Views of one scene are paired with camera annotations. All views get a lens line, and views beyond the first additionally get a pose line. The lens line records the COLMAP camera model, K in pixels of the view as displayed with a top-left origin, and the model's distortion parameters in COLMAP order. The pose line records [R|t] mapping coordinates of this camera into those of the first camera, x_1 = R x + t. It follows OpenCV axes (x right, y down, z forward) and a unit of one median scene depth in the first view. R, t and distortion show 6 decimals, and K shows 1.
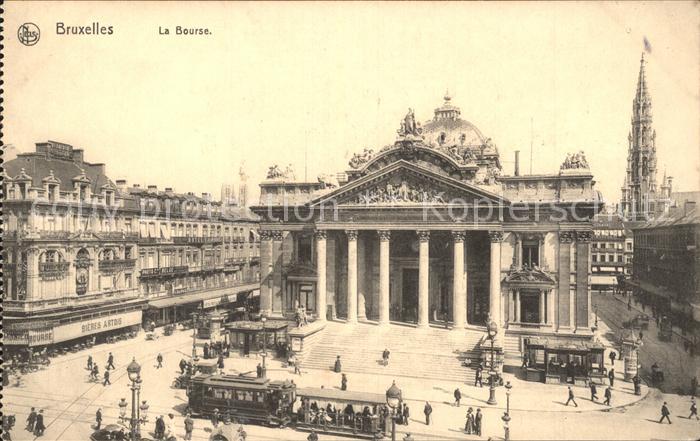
lens RADIAL K [[562.1, 0, 336.3], [0, 562.1, 229.8], [0, 0, 1]] dist [0.006632, -0.004005]
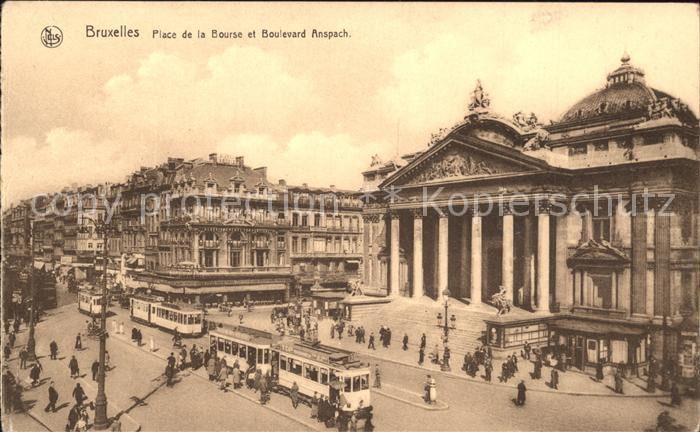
lens RADIAL K [[549.5, 0, 307.2], [0, 549.5, 242.9], [0, 0, 1]] dist [-0.000310, 0.004154]
pose [[0.810009, -0.003115, -0.586409, 0.457828], [0.004157, 0.999991, 0.000431, 0.062669], [0.586403, -0.002787, 0.810015, 0.067385]]
